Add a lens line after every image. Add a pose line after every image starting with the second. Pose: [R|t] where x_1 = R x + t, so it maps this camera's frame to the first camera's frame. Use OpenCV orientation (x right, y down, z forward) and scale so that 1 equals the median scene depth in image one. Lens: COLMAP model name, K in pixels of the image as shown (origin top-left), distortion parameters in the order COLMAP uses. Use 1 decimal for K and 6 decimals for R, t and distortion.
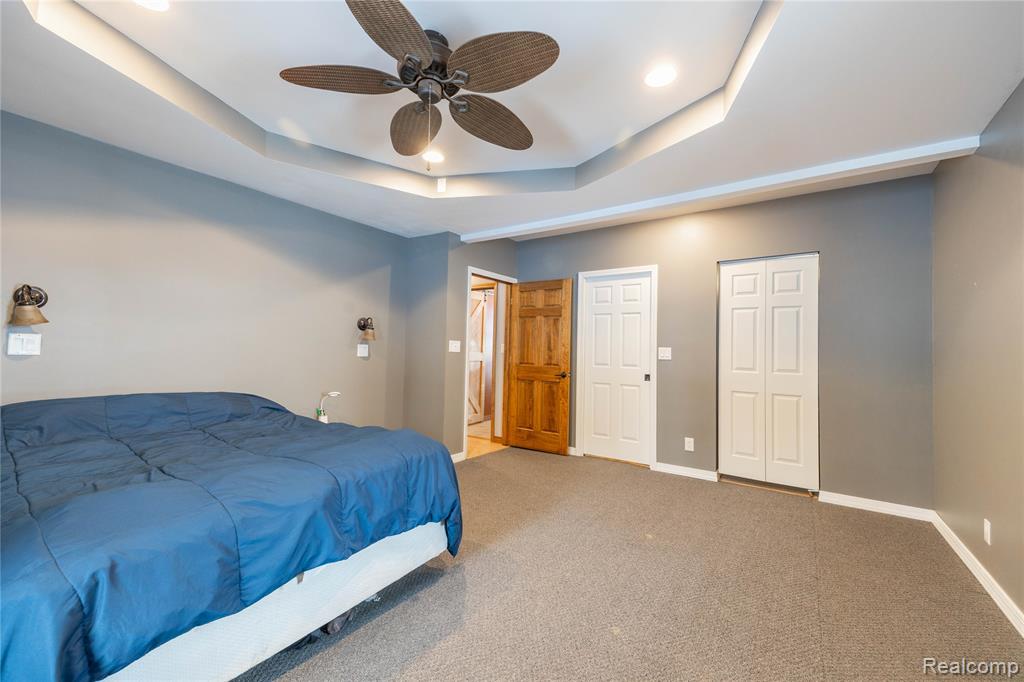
lens RADIAL K [[416.5, 0, 513.7], [0, 416.5, 337.9], [0, 0, 1]] dist [0.054130, -0.020856]
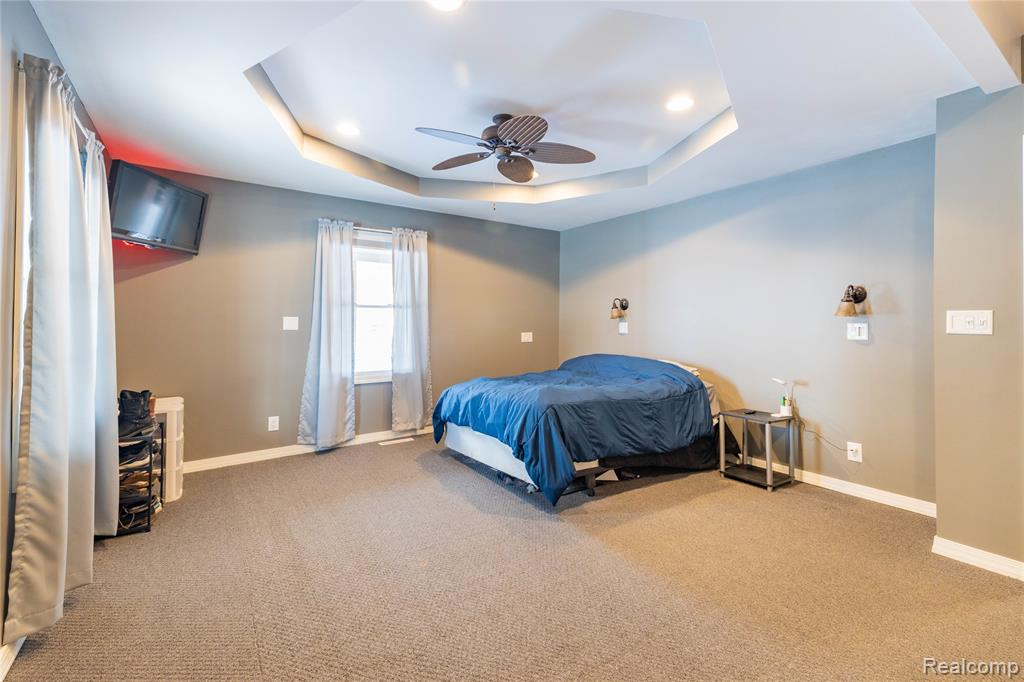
lens RADIAL K [[439.5, 0, 516.0], [0, 439.5, 321.7], [0, 0, 1]] dist [0.061726, -0.021177]
pose [[-0.363281, -0.023834, -0.931375, 0.990796], [0.020793, 0.999216, -0.033680, 0.047001], [0.931448, -0.031601, -0.362501, 1.288240]]
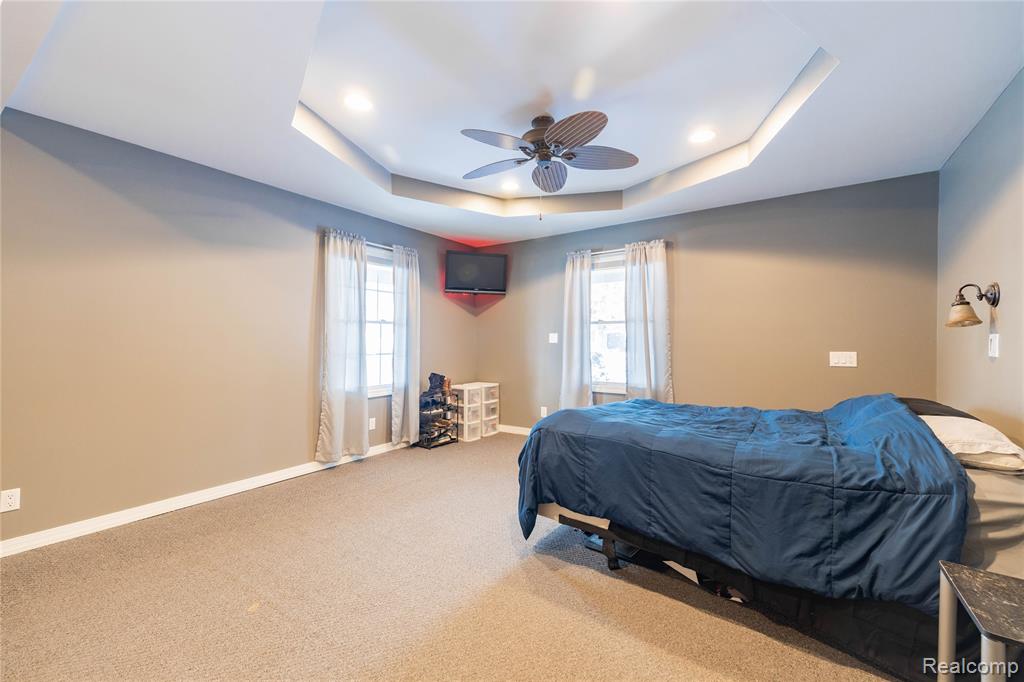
lens RADIAL K [[416.5, 0, 513.7], [0, 416.5, 337.9], [0, 0, 1]] dist [0.054130, -0.020856]
pose [[-0.999756, -0.021191, -0.006315, -0.078804], [-0.020953, 0.999148, -0.035564, 0.054043], [0.007064, -0.035423, -0.999347, 1.941828]]
